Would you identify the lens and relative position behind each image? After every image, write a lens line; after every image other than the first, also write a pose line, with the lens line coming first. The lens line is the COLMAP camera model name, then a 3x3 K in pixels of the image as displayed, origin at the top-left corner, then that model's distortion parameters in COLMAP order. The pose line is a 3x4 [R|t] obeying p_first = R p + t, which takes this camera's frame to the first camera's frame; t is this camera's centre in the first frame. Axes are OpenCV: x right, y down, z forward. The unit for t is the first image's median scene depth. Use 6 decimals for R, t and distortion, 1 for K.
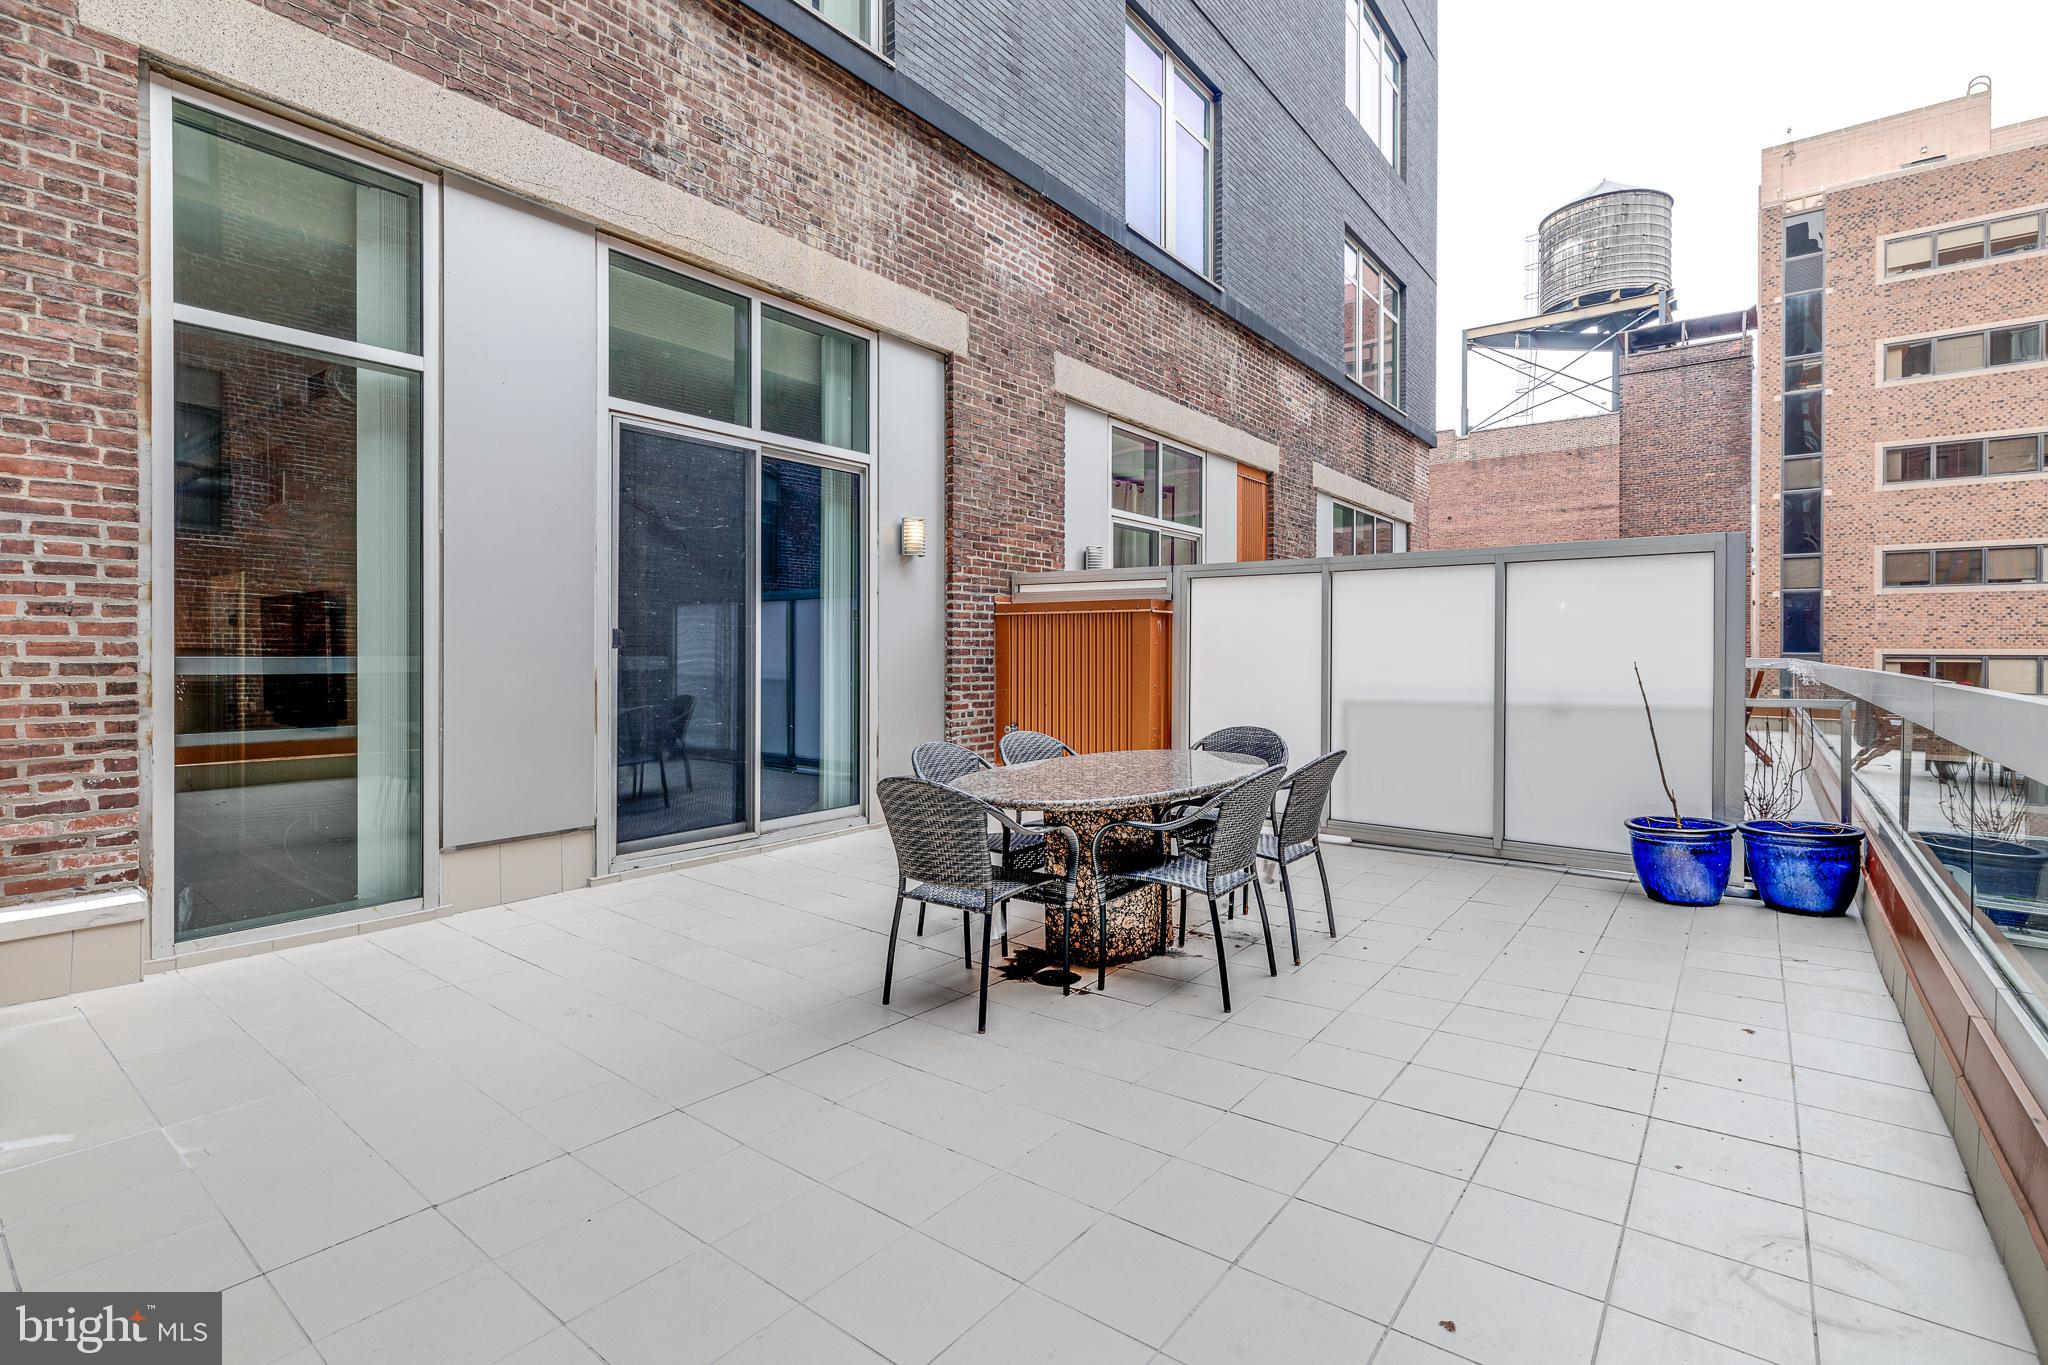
lens RADIAL K [[928.5, 0, 1010.8], [0, 928.5, 655.1], [0, 0, 1]] dist [0.004712, -0.001002]
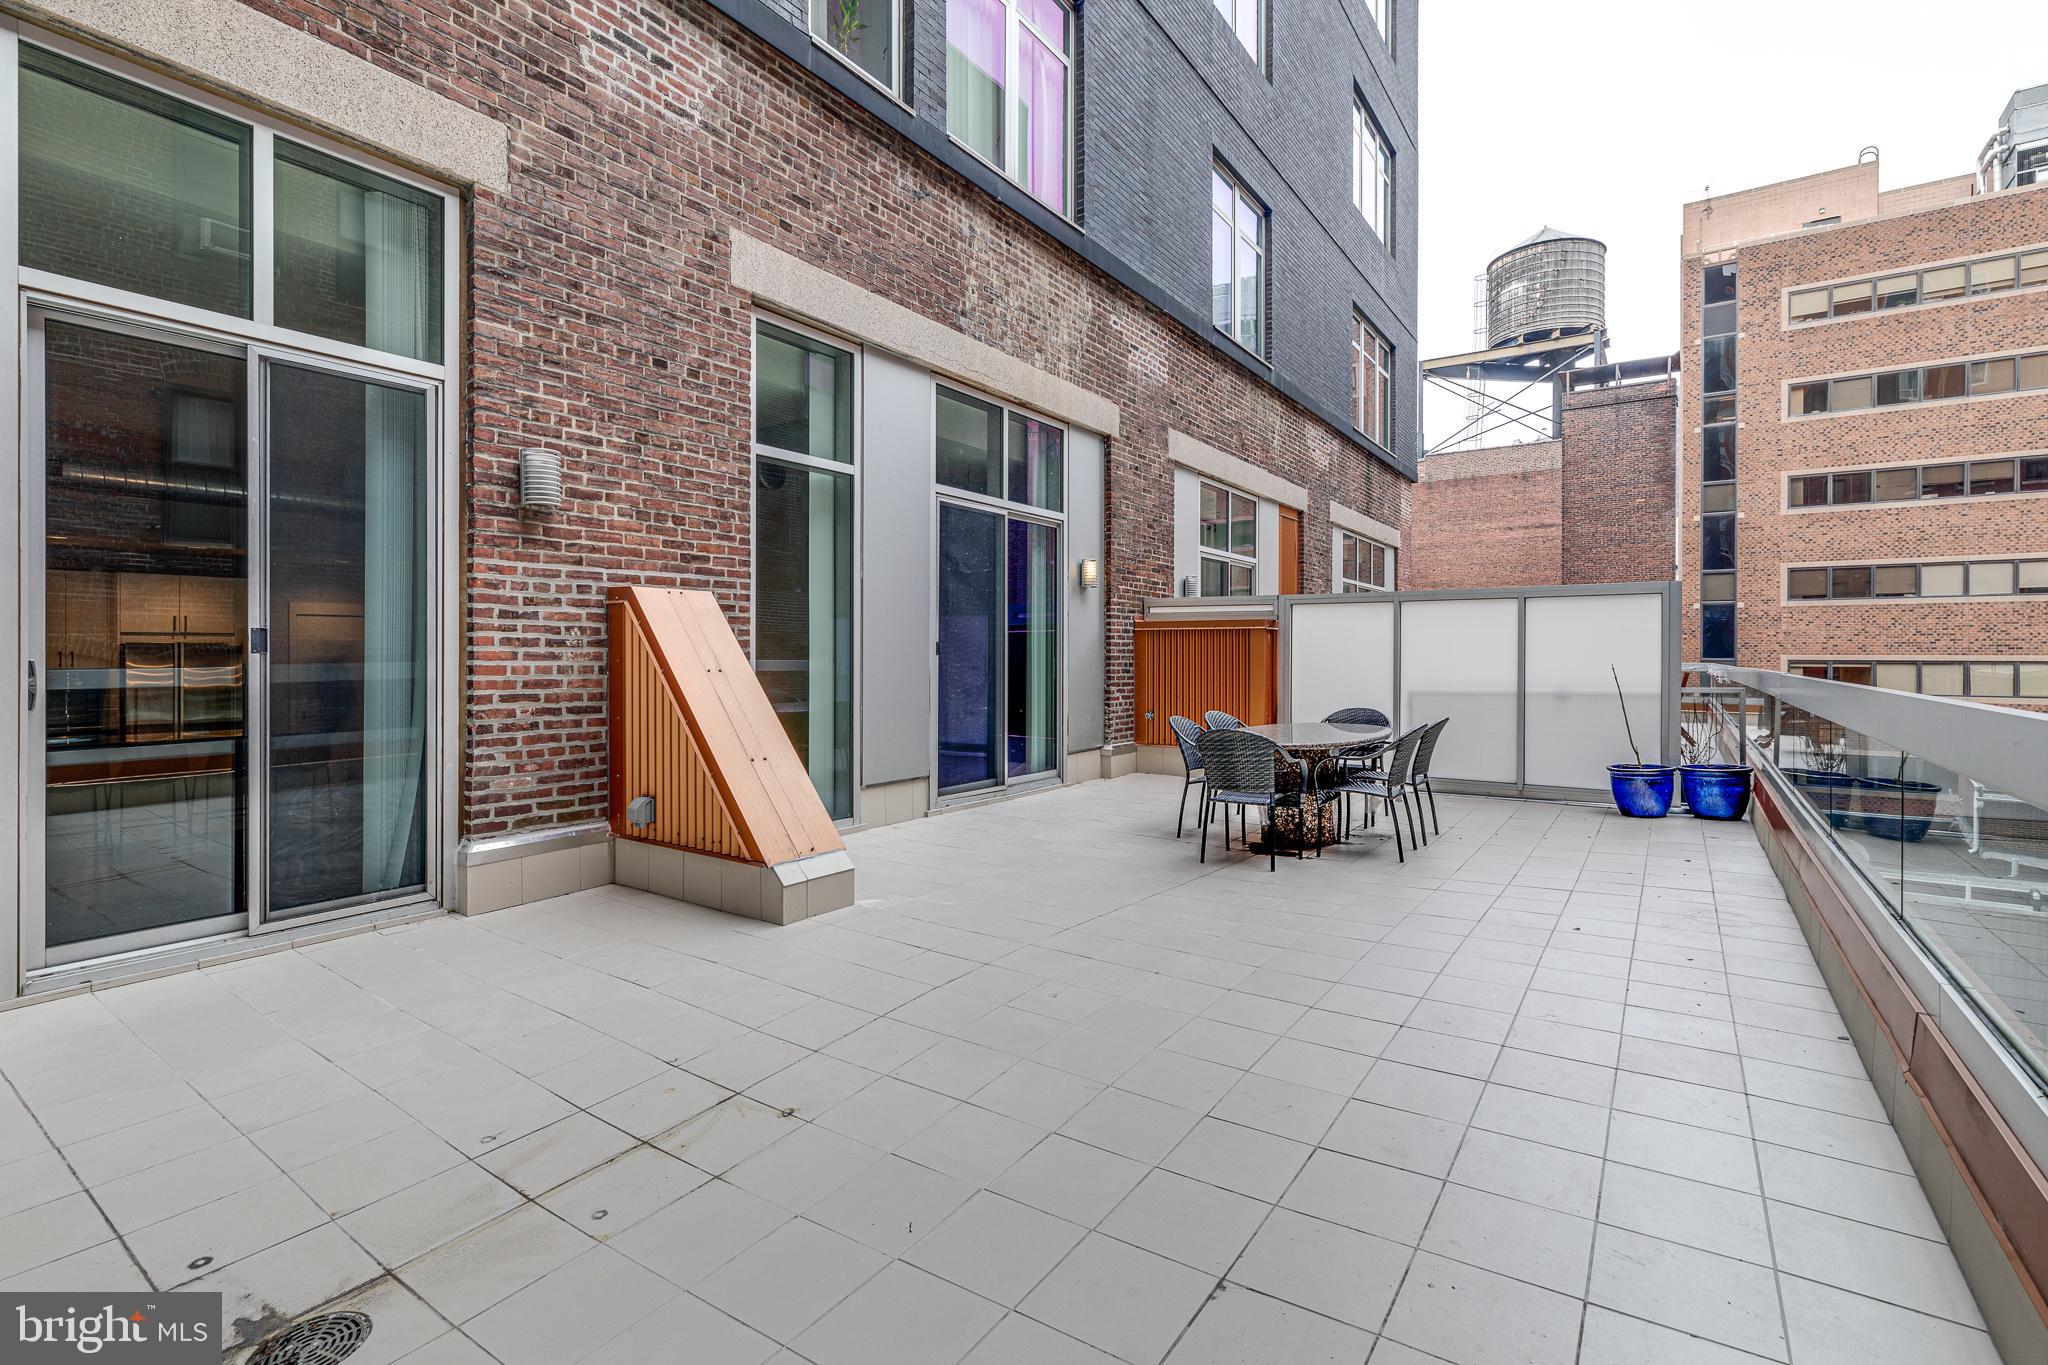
lens RADIAL K [[928.5, 0, 1009.7], [0, 928.5, 658.7], [0, 0, 1]] dist [0.004712, -0.001002]
pose [[0.998616, -0.000048, 0.052597, -0.217212], [0.000173, 0.999997, -0.002364, 0.001056], [-0.052597, 0.002370, 0.998613, -0.259703]]
